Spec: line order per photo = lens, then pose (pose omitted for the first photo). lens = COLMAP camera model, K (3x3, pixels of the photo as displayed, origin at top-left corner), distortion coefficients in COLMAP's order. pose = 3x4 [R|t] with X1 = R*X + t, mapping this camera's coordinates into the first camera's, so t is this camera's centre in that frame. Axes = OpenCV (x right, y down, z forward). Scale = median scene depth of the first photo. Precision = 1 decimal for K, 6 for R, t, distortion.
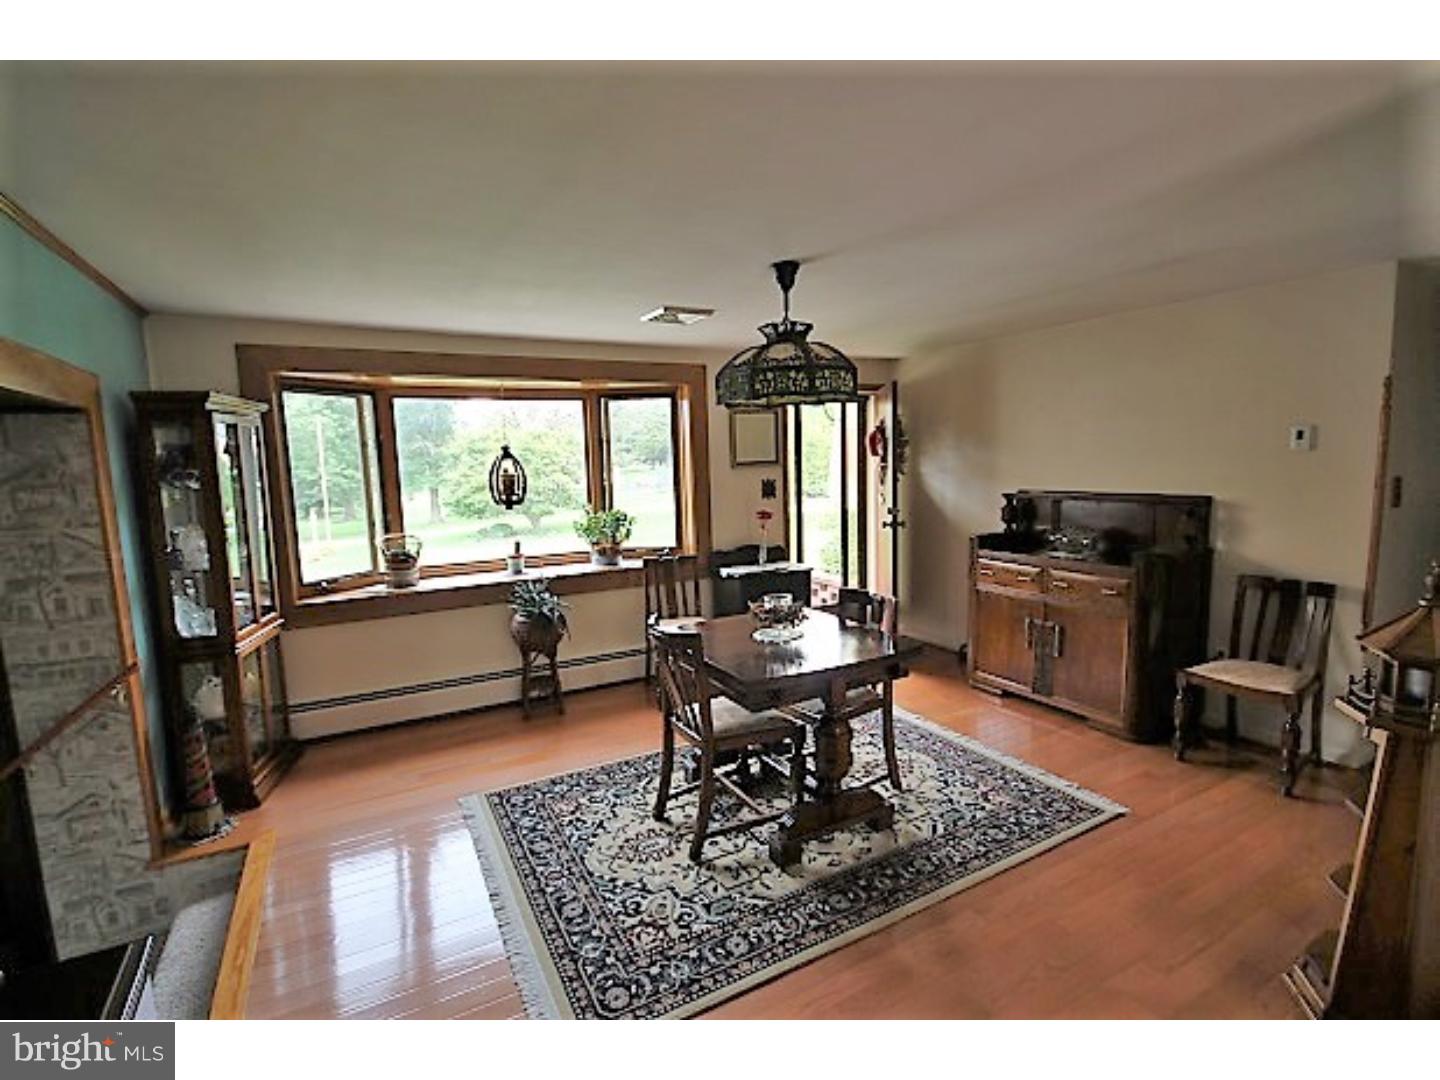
lens RADIAL K [[677.0, 0, 720.0], [0, 677.0, 540.0], [0, 0, 1]] dist [-0.004160, 0.000074]
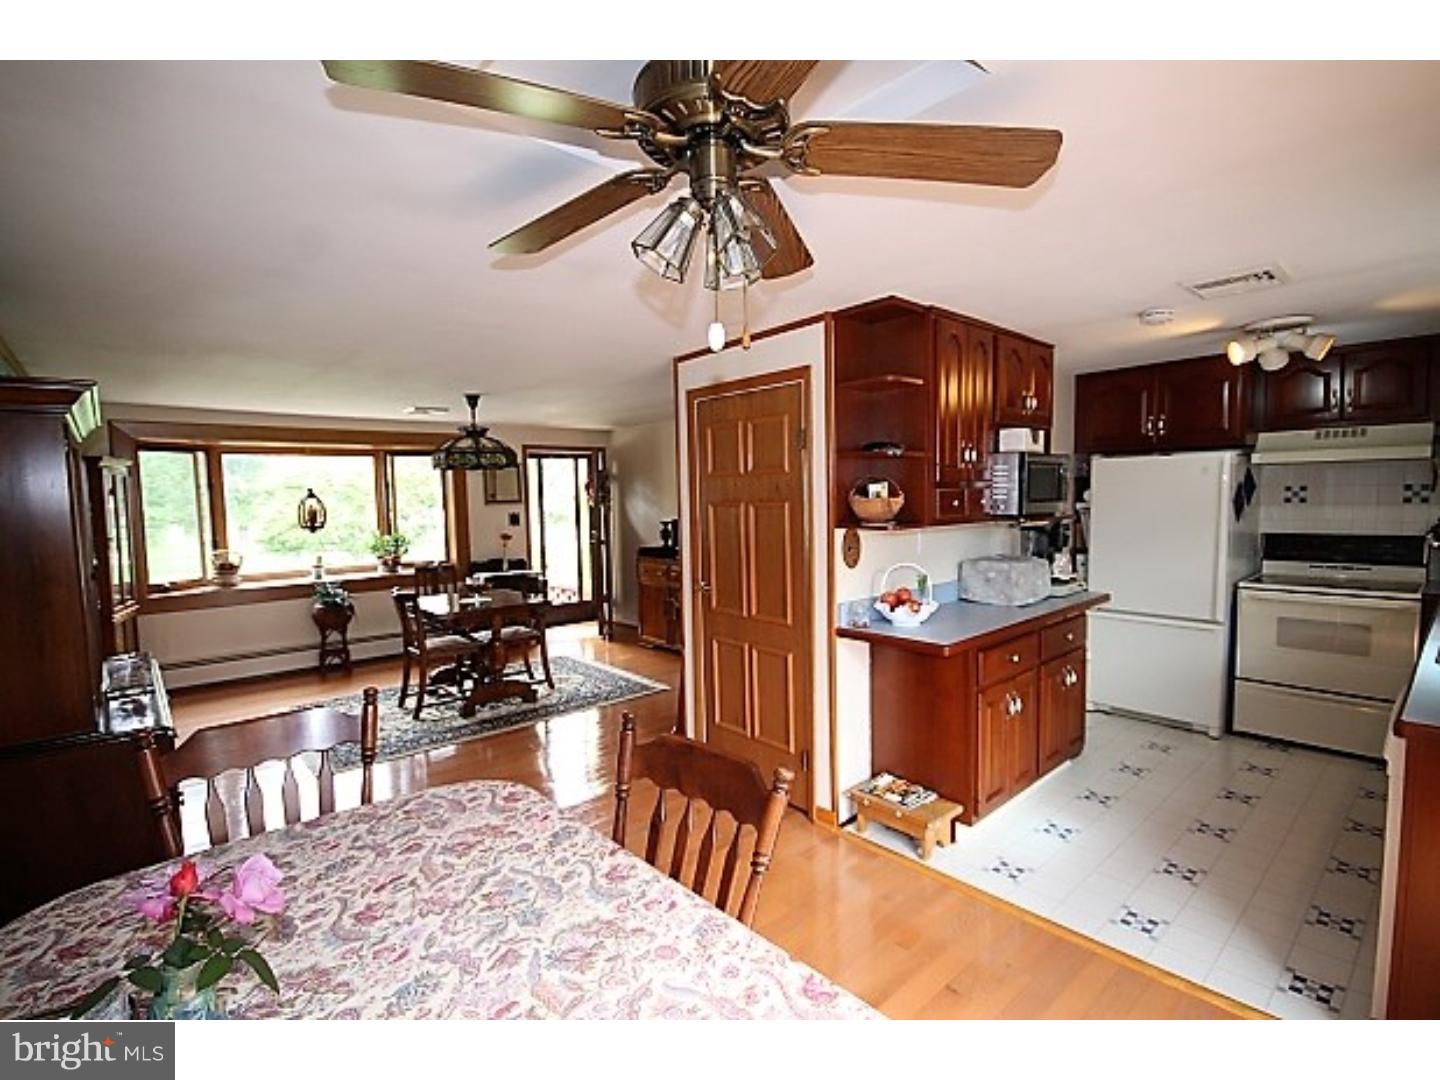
lens RADIAL K [[677.0, 0, 720.0], [0, 677.0, 540.0], [0, 0, 1]] dist [-0.004160, 0.000074]
pose [[0.976477, -0.006831, 0.215512, 0.231183], [0.018956, 0.998348, -0.054244, 0.066369], [-0.214786, 0.057053, 0.974993, -0.602244]]
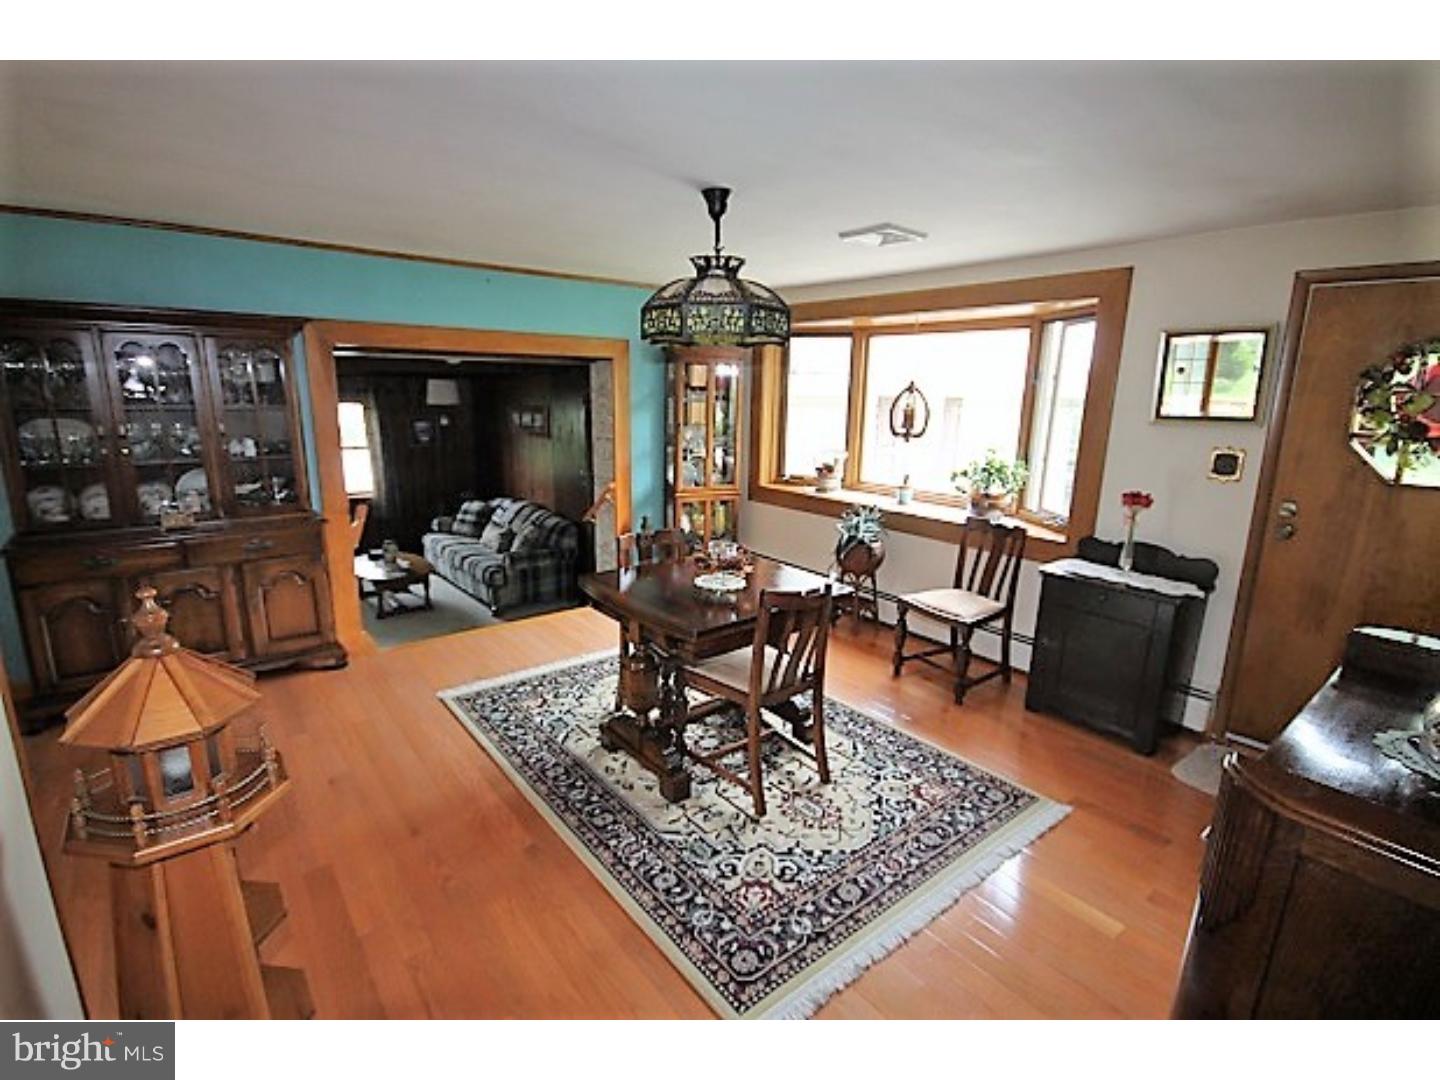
lens RADIAL K [[677.0, 0, 720.0], [0, 677.0, 540.0], [0, 0, 1]] dist [-0.004160, 0.000074]
pose [[0.172201, 0.250129, -0.952776, 0.713538], [-0.143675, 0.963259, 0.226914, -0.101695], [0.974528, 0.097815, 0.201811, 0.559131]]
